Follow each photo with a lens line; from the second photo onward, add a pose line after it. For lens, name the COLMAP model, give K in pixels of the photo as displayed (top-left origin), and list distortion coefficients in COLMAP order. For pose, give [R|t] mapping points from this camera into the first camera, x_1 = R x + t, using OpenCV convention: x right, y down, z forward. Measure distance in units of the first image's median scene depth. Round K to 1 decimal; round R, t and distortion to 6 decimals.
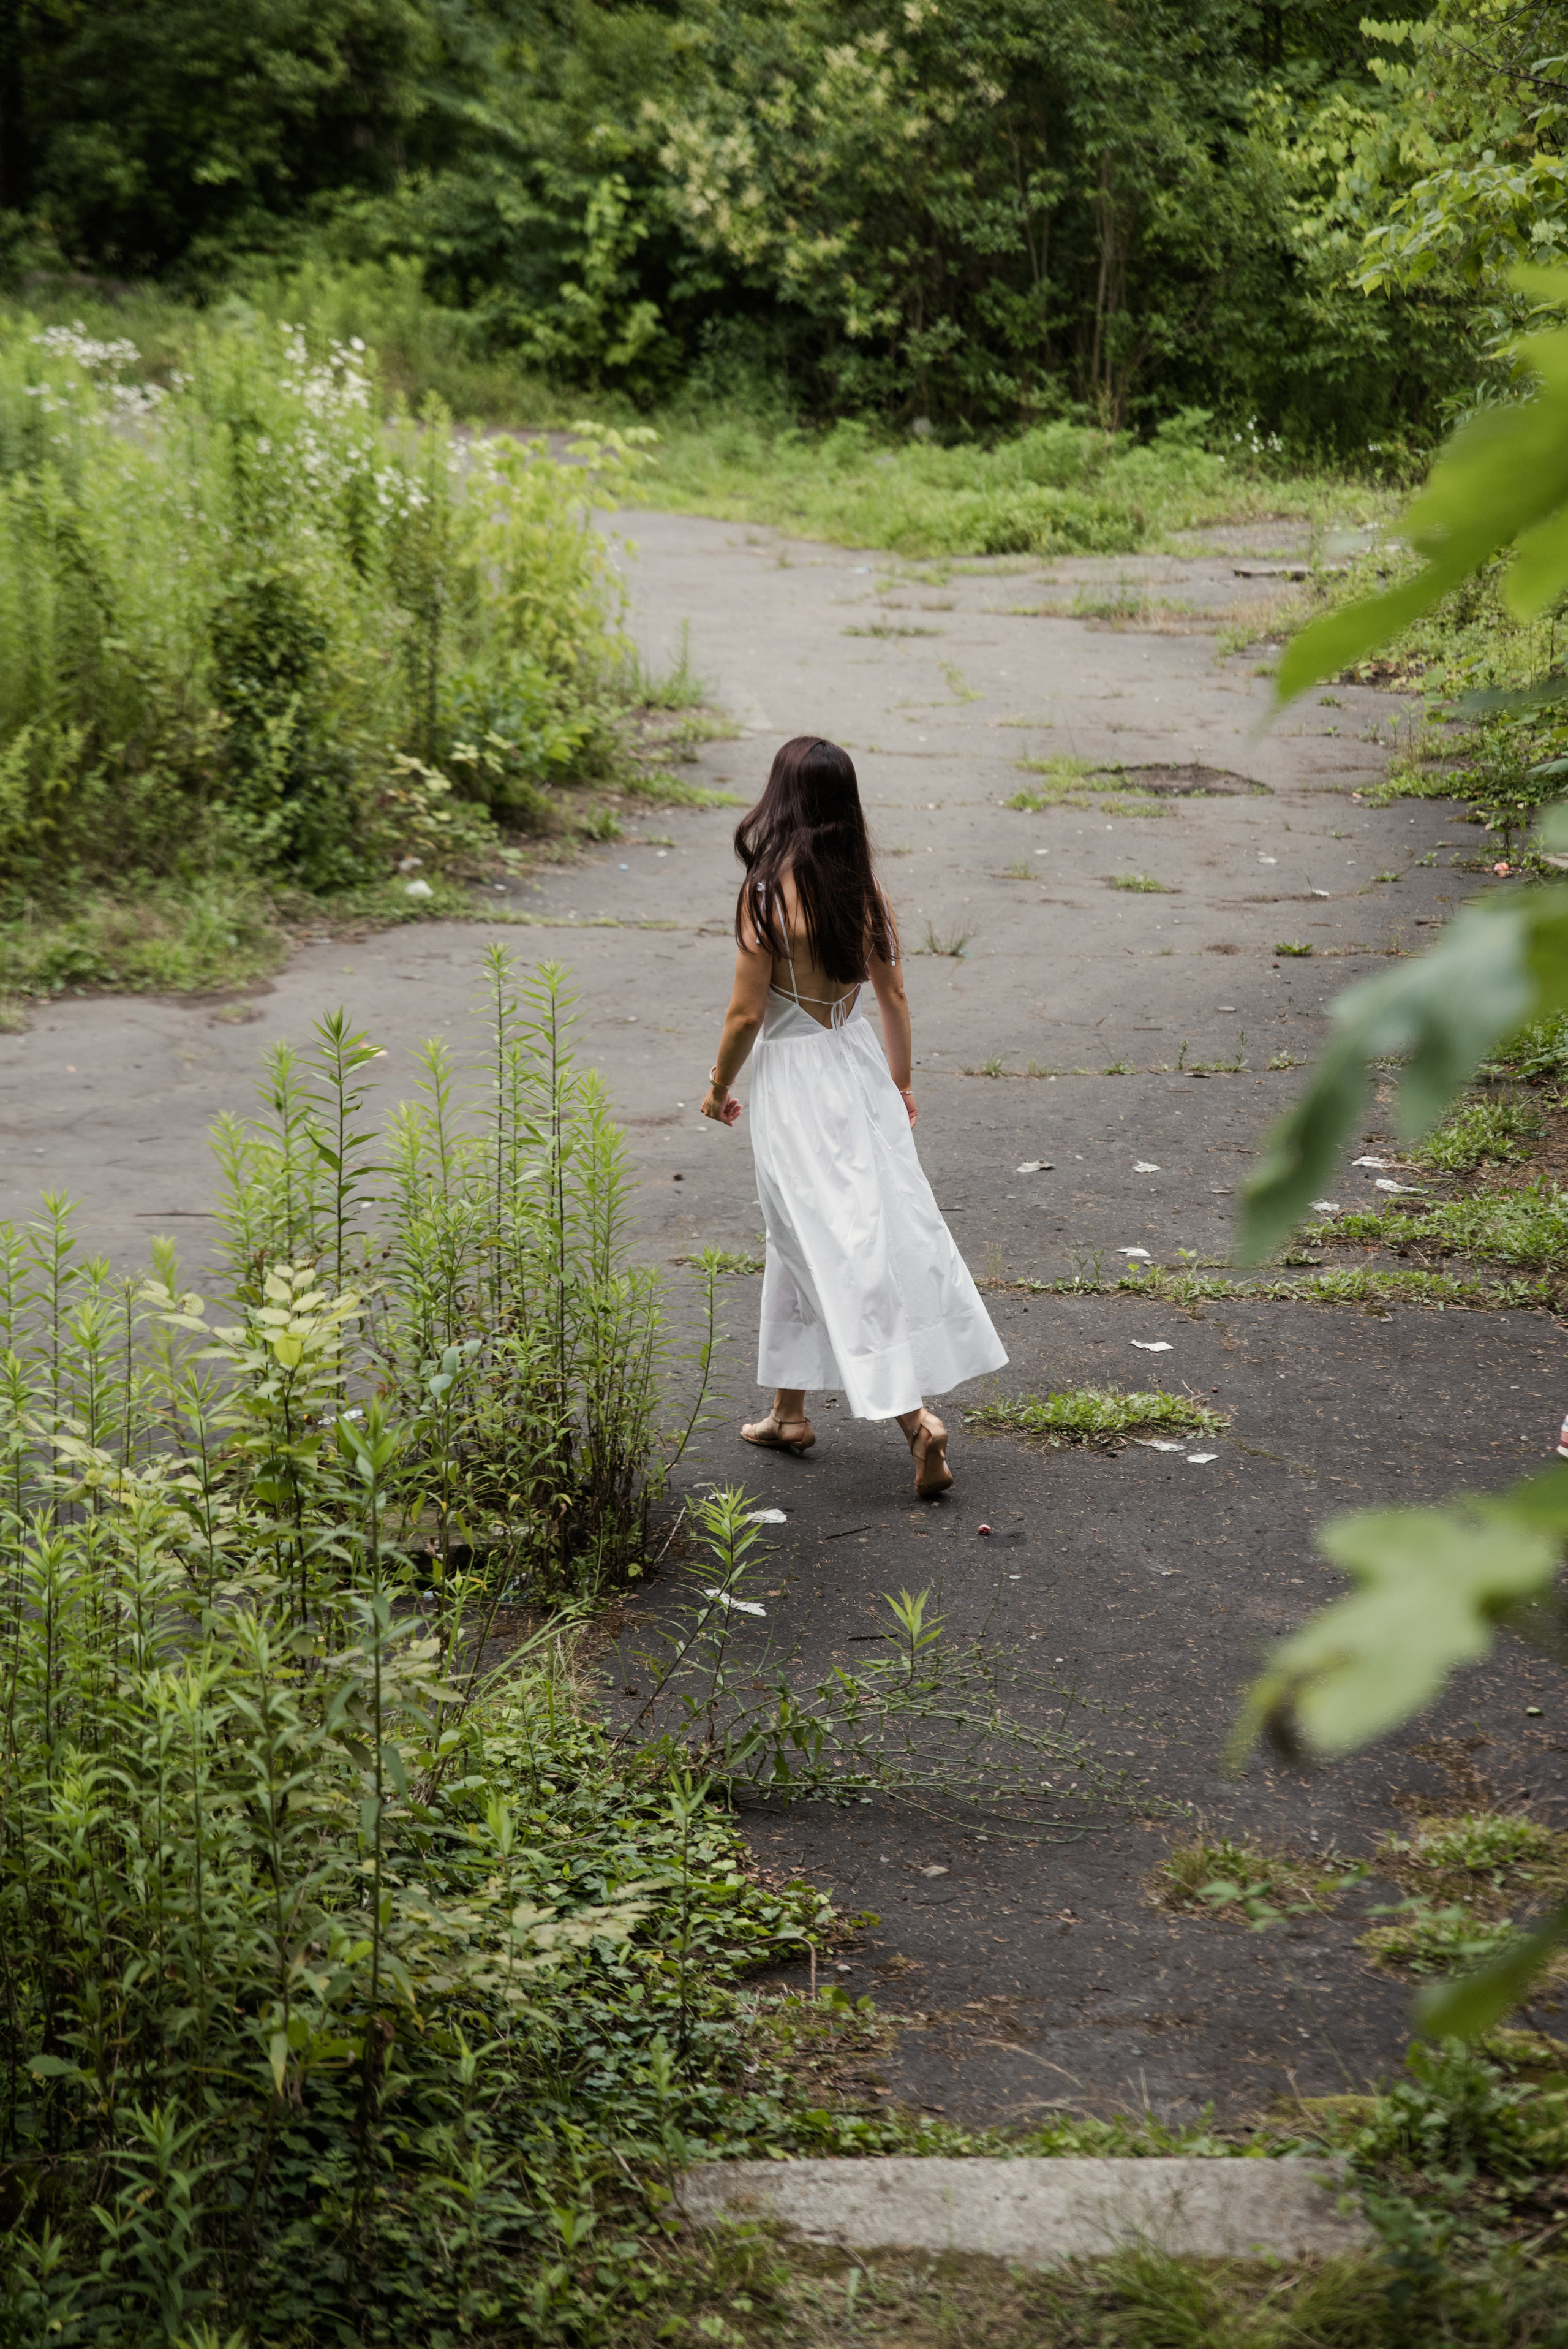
lens RADIAL K [[4714.8, 0, 783.8], [0, 4714.8, 1174.1], [0, 0, 1]] dist [0.220444, 0.000000]
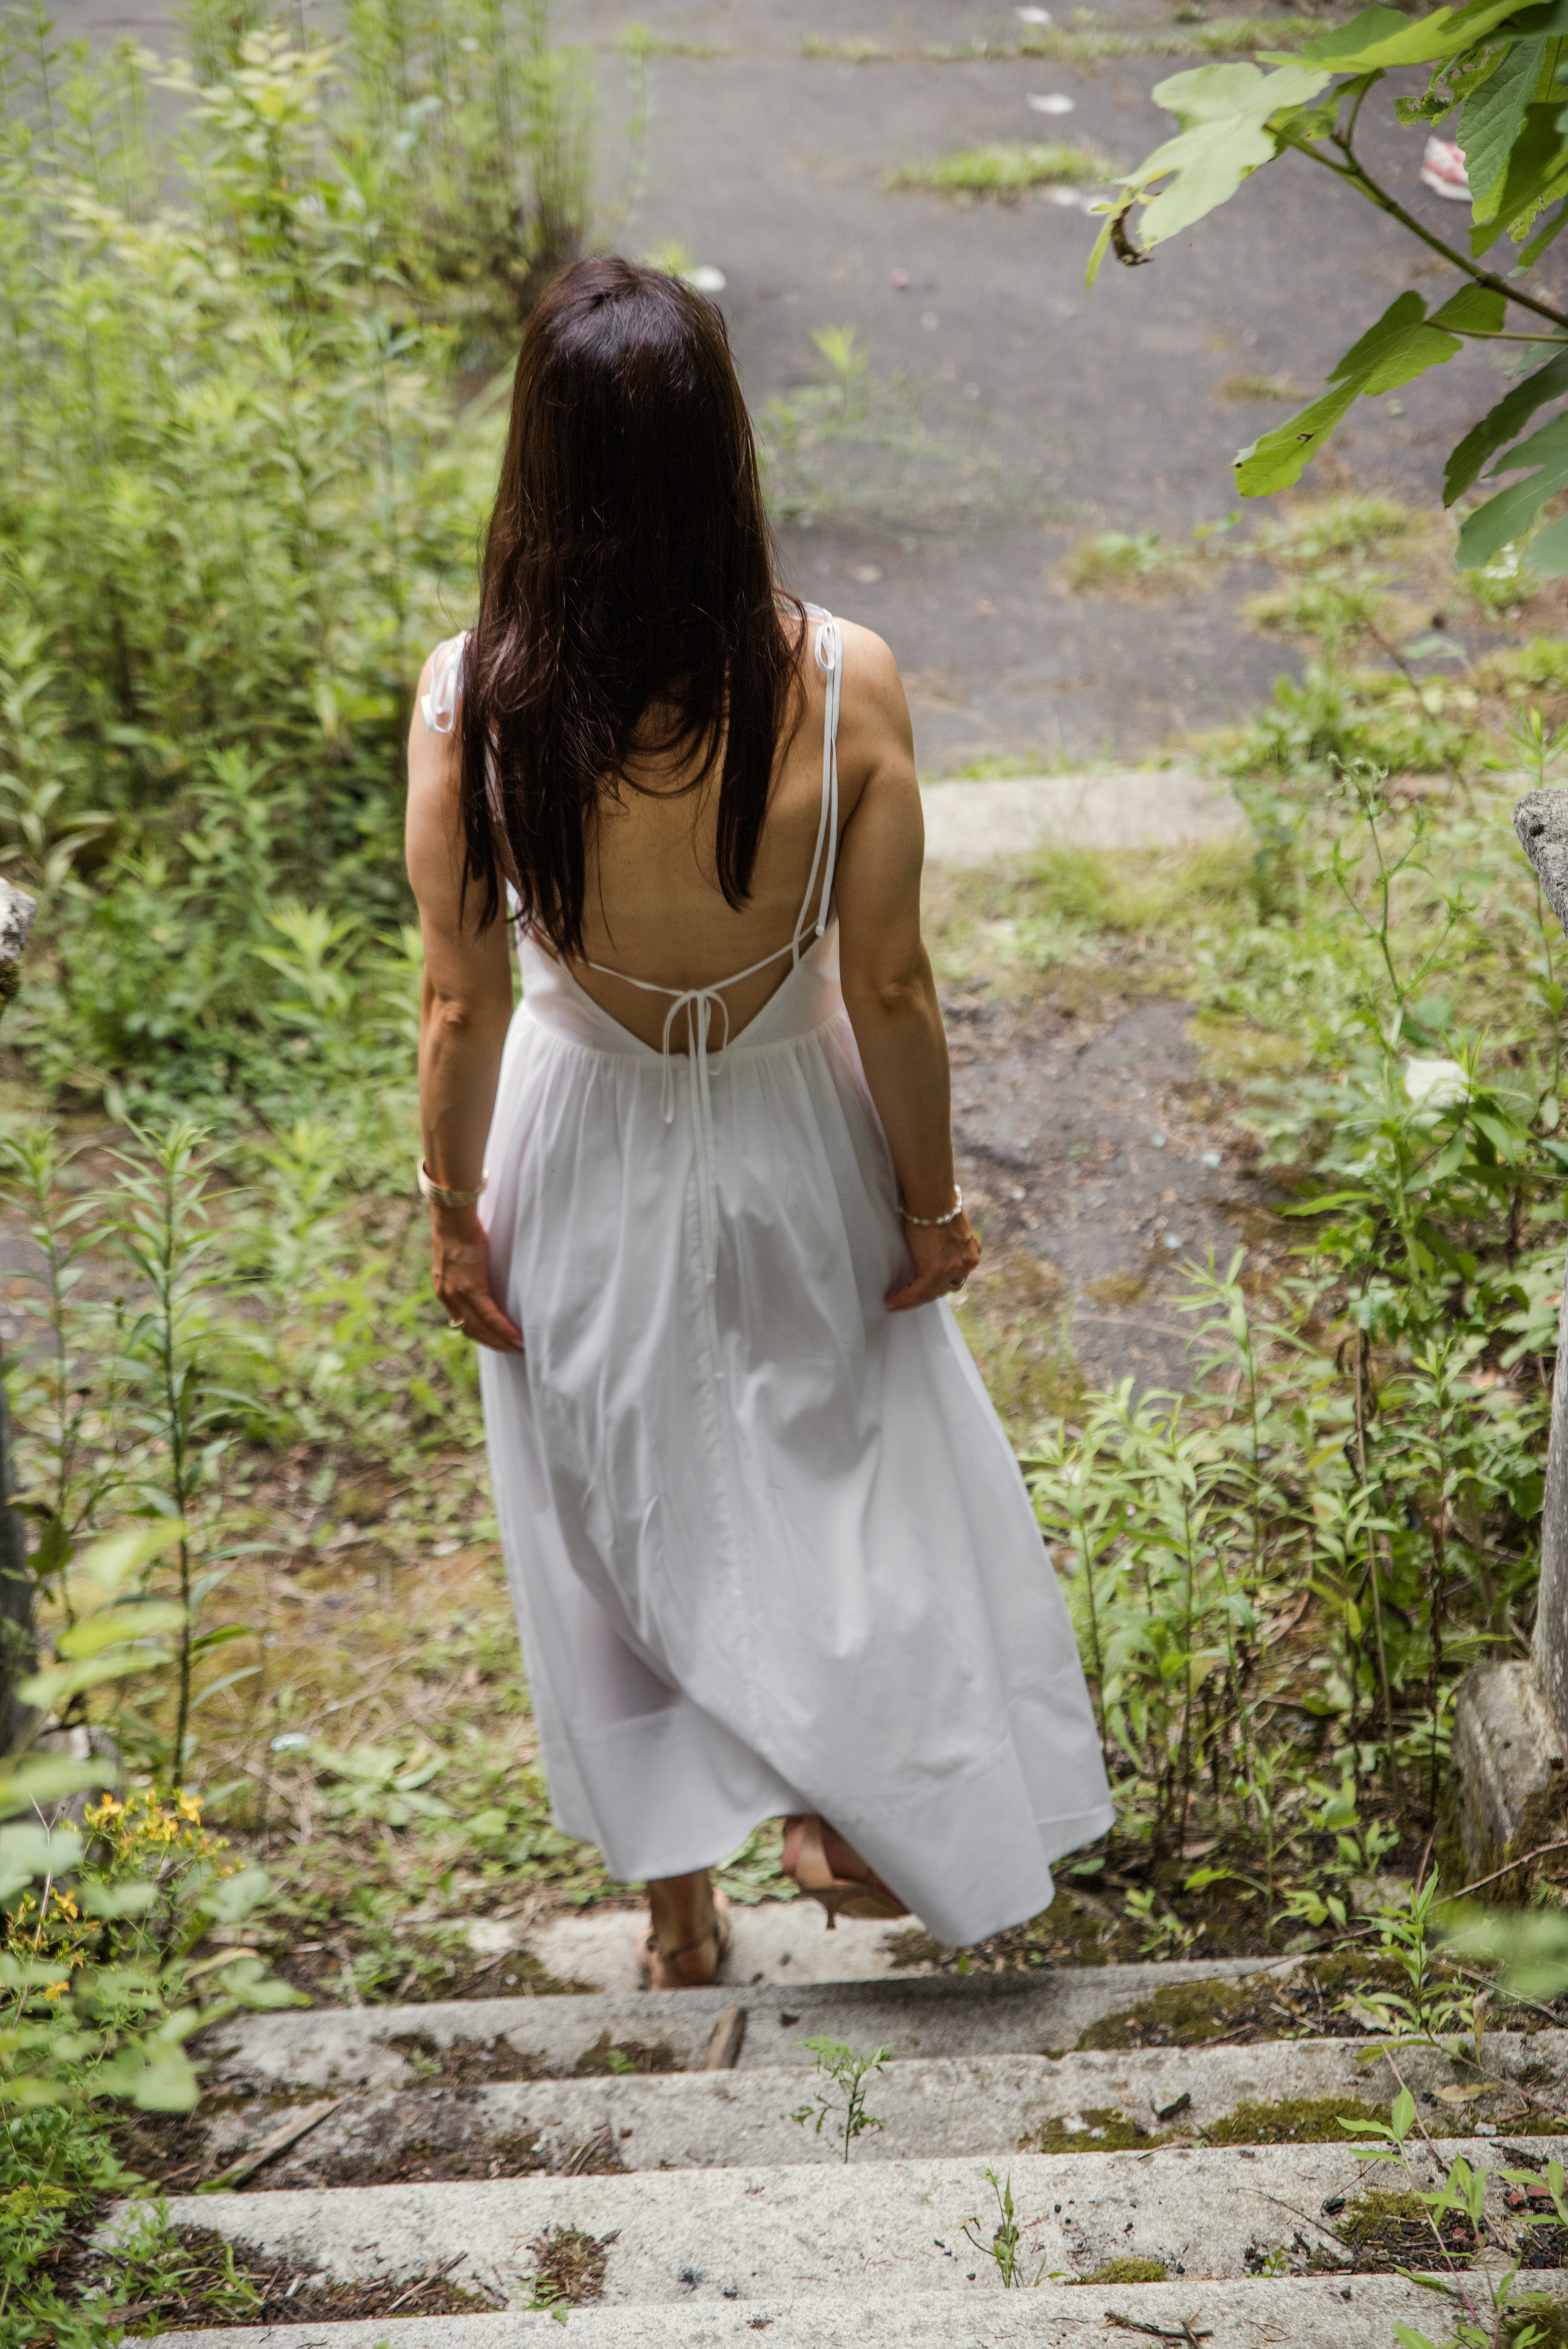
lens RADIAL K [[4706.8, 0, 787.5], [0, 4706.8, 1176.8], [0, 0, 1]] dist [0.324194, 0.000000]
pose [[0.998657, -0.050764, 0.010334, -0.007721], [0.046959, 0.971280, 0.233258, 0.024075], [-0.021879, -0.232459, 0.972360, -0.163133]]
